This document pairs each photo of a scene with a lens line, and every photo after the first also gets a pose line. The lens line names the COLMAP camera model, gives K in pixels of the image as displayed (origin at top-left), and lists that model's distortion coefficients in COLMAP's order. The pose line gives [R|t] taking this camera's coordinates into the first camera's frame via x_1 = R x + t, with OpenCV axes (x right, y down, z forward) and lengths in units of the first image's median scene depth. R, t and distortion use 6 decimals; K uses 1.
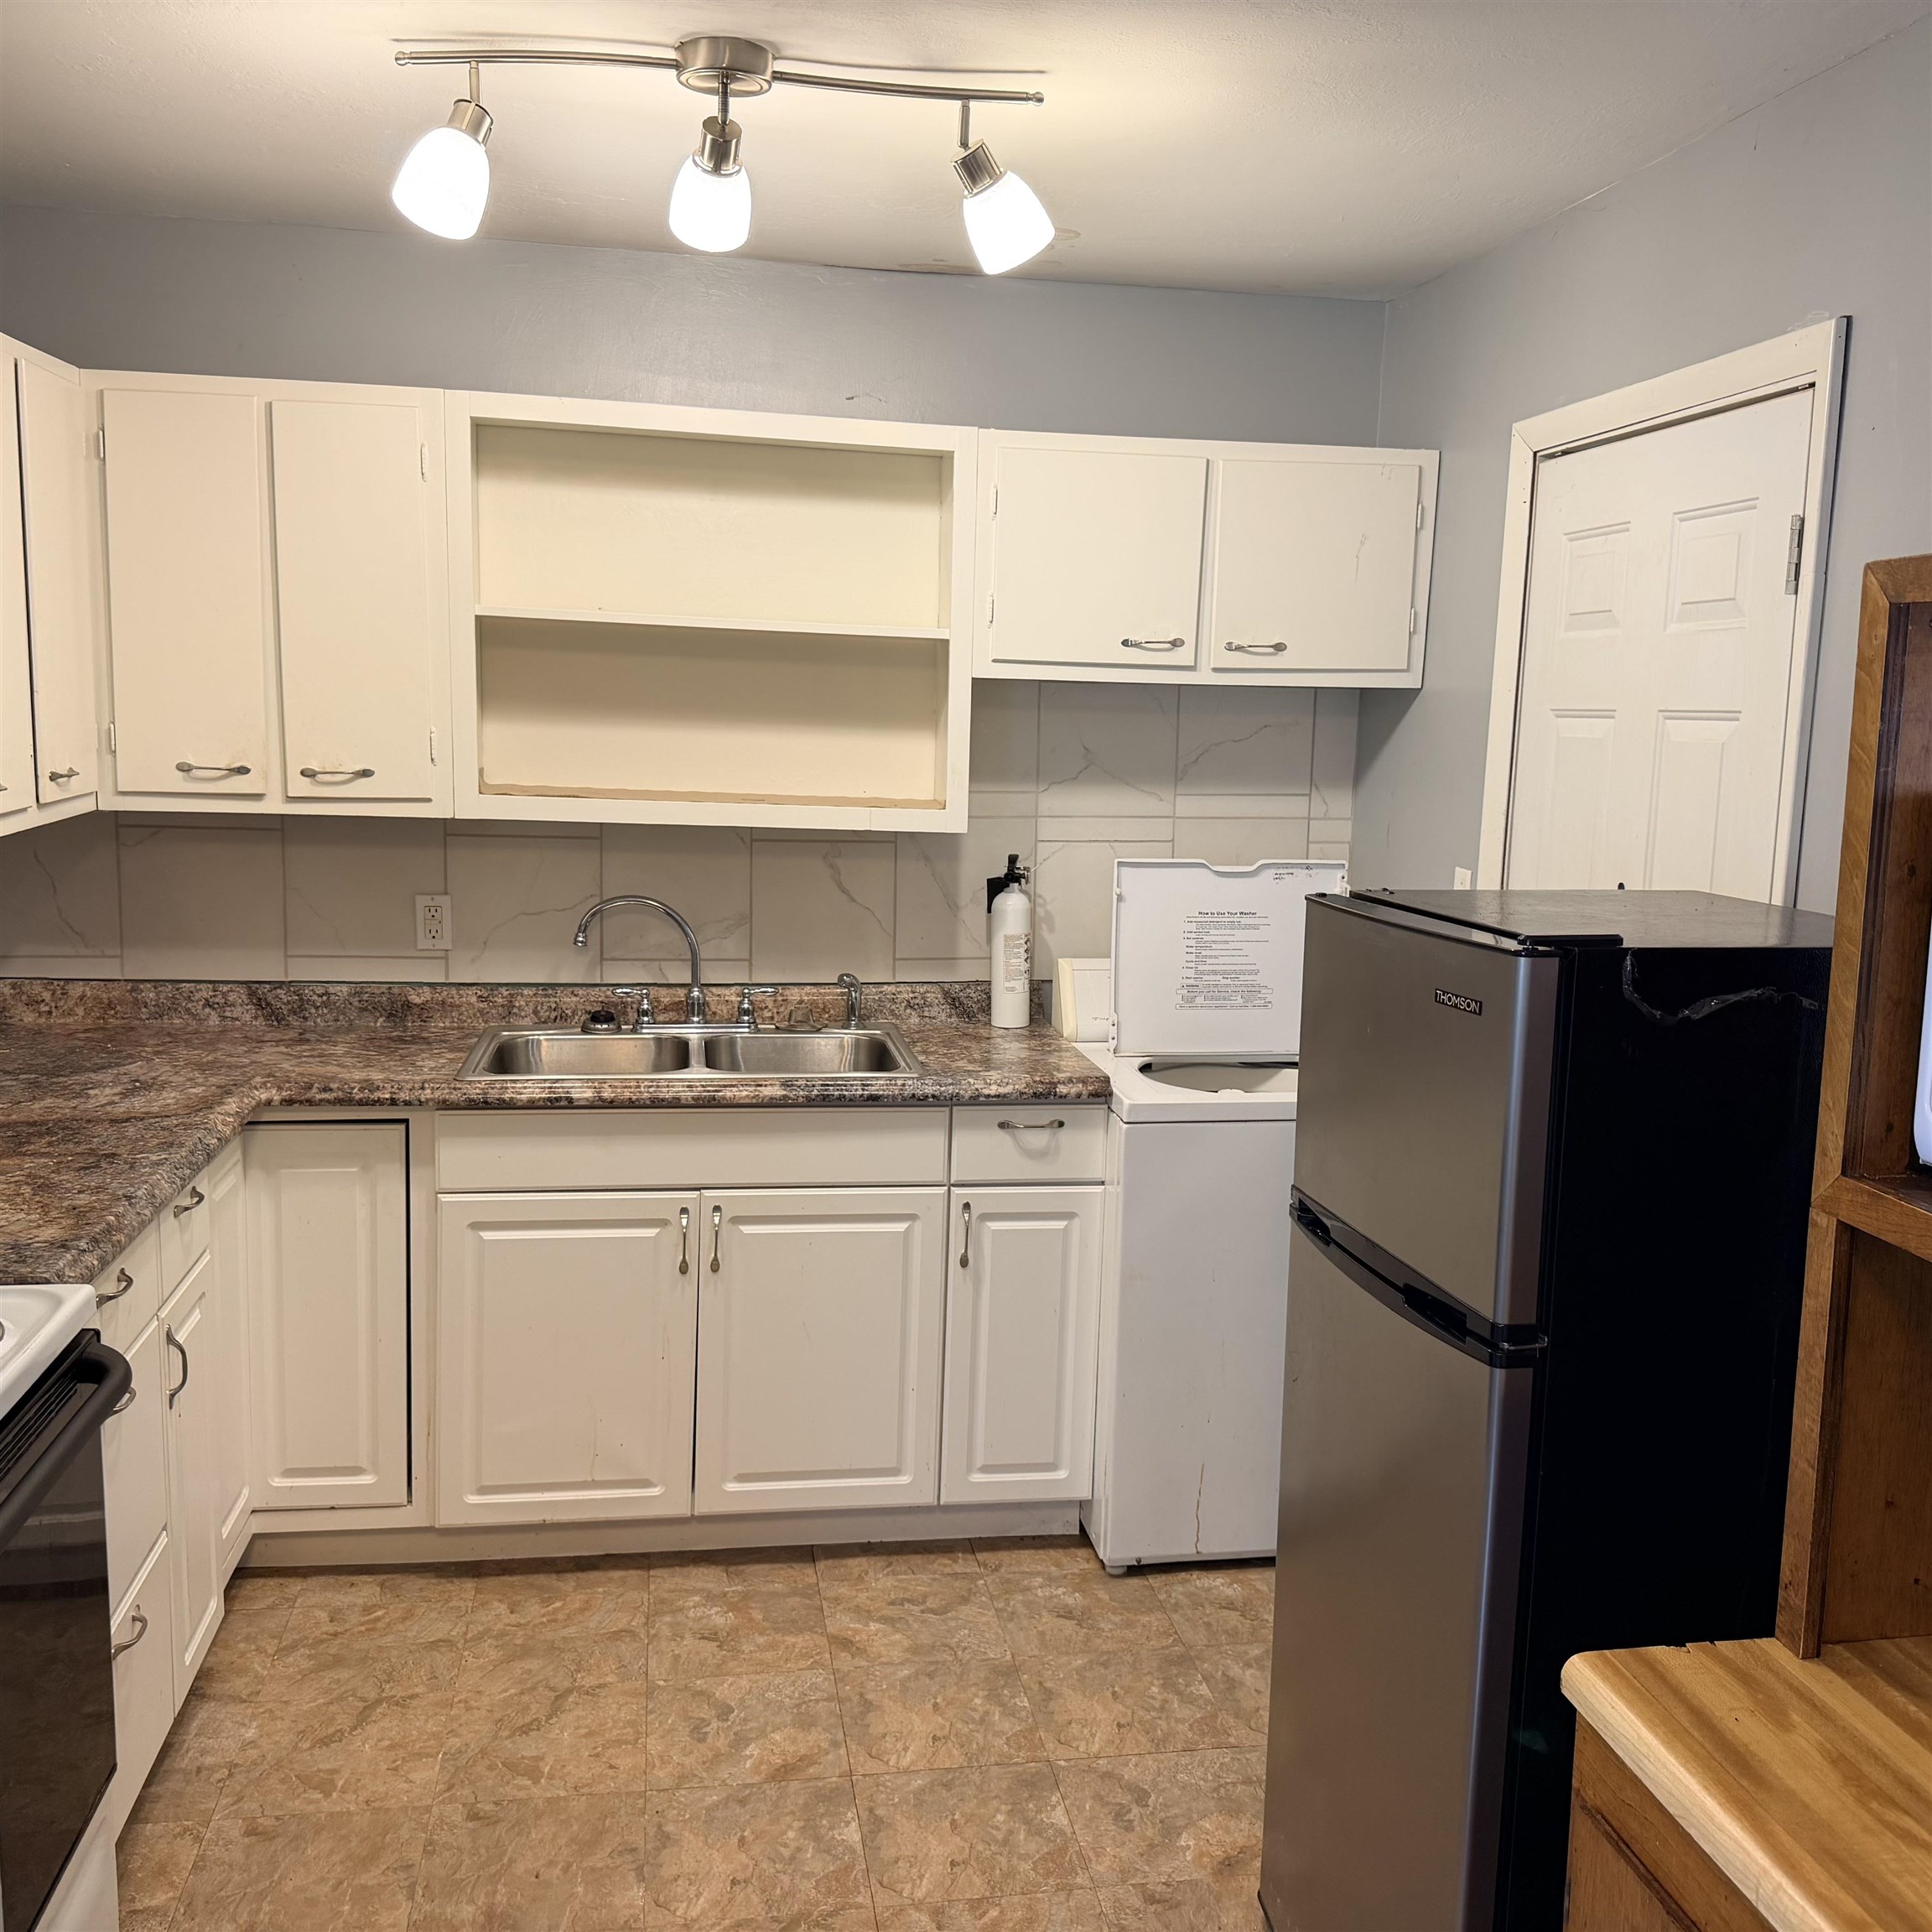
lens RADIAL K [[1812.8, 0, 1019.0], [0, 1812.8, 963.9], [0, 0, 1]] dist [0.183530, -0.337334]
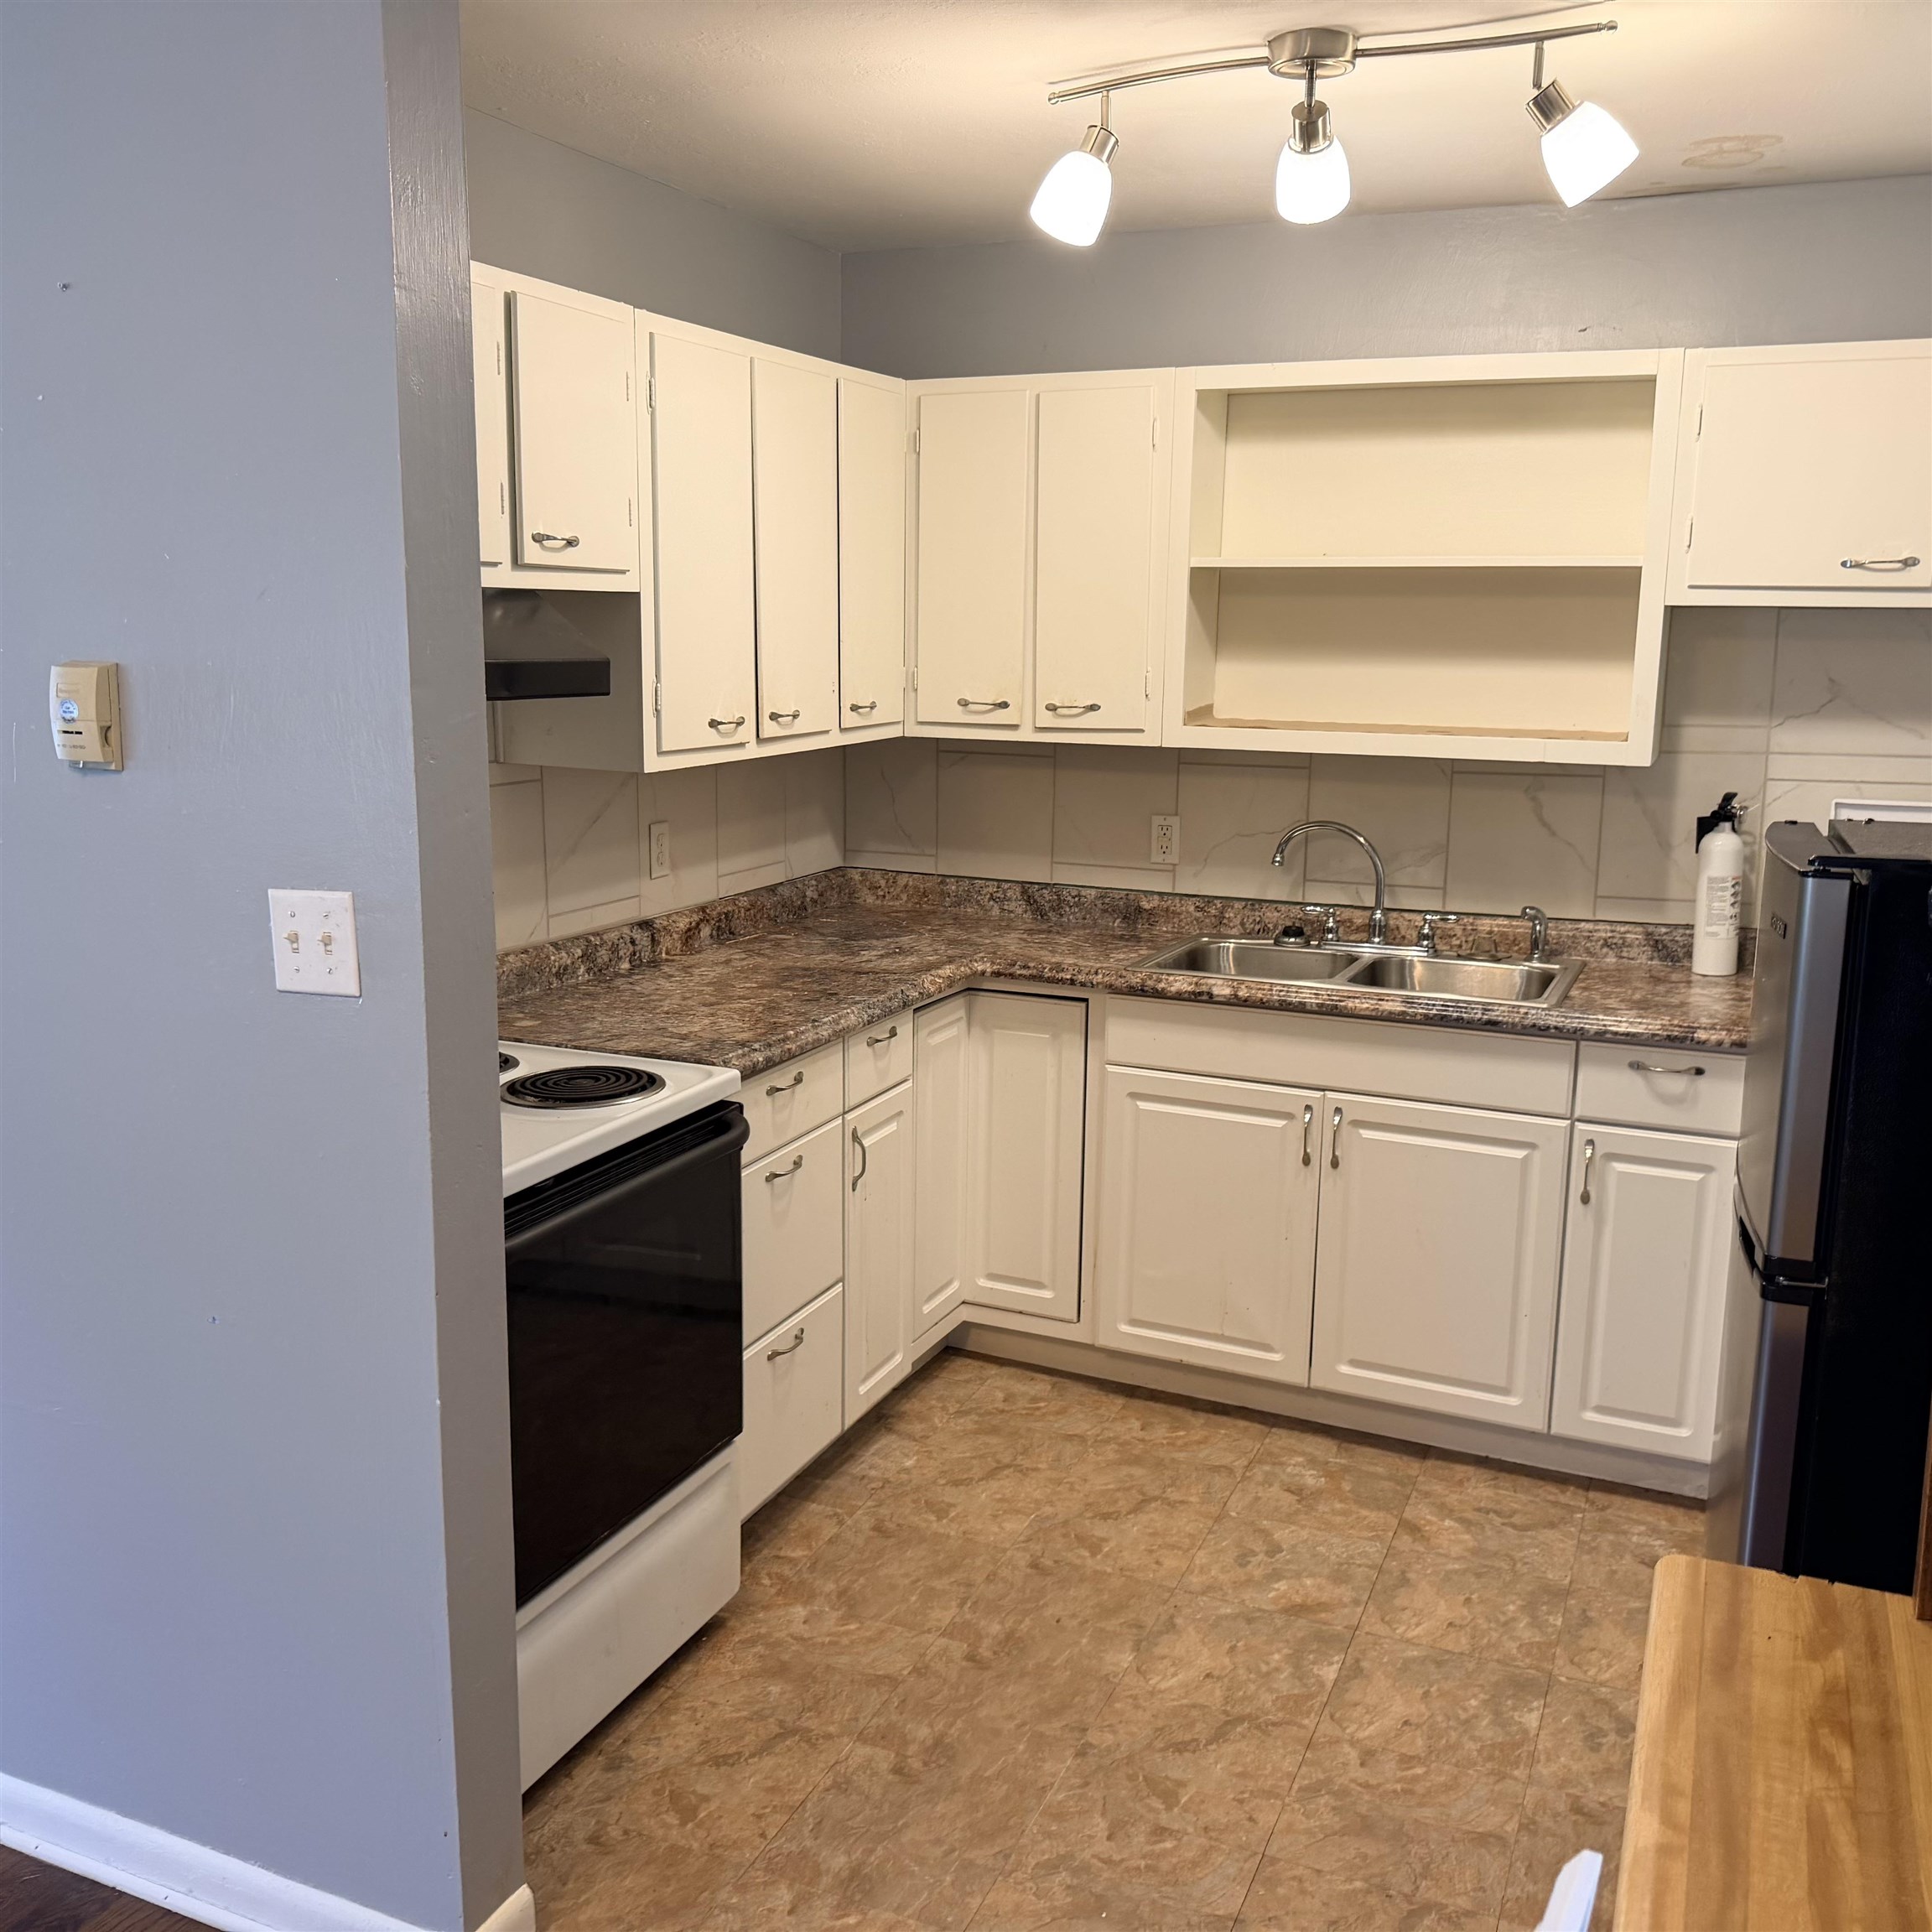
lens RADIAL K [[1786.4, 0, 955.5], [0, 1786.4, 951.3], [0, 0, 1]] dist [0.161606, -0.286614]
pose [[0.843880, 0.077184, -0.530951, 0.200208], [-0.065973, 0.997016, 0.040079, 0.012795], [0.532460, 0.001207, 0.846454, -0.020274]]
